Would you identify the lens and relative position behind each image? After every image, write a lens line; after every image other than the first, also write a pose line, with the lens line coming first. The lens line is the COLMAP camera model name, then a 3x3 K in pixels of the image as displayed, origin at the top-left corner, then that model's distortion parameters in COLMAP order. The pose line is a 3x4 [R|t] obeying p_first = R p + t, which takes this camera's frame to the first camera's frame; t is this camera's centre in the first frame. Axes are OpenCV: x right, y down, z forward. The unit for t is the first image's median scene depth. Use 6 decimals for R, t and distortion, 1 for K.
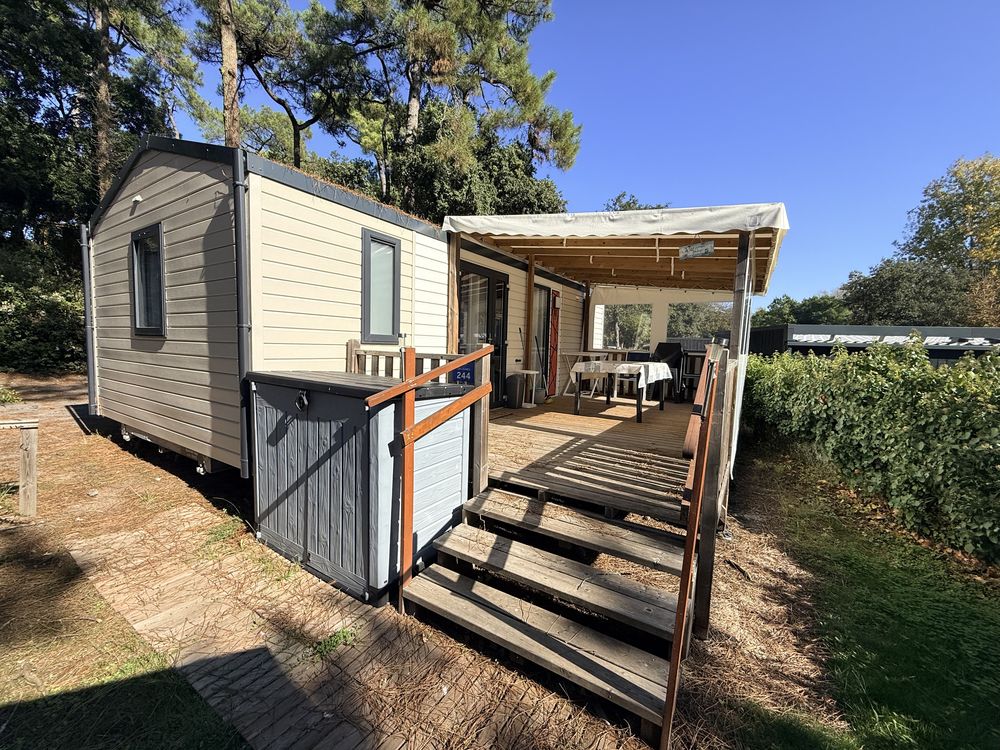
lens RADIAL K [[397.4, 0, 495.6], [0, 397.4, 375.9], [0, 0, 1]] dist [0.001371, -0.000624]
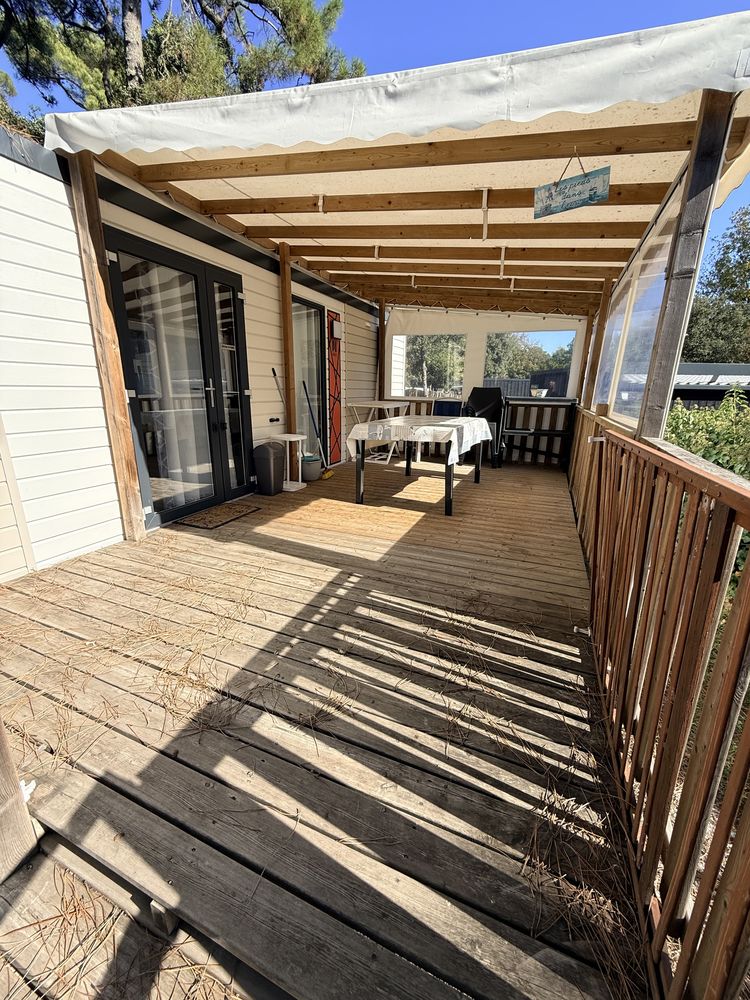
lens RADIAL K [[397.4, 0, 375.1], [0, 397.4, 496.0], [0, 0, 1]] dist [0.001371, -0.000624]
pose [[0.985134, -0.057564, 0.161856, 0.107461], [0.025768, 0.981043, 0.192067, -0.037221], [-0.169843, -0.185041, 0.967943, 0.306873]]
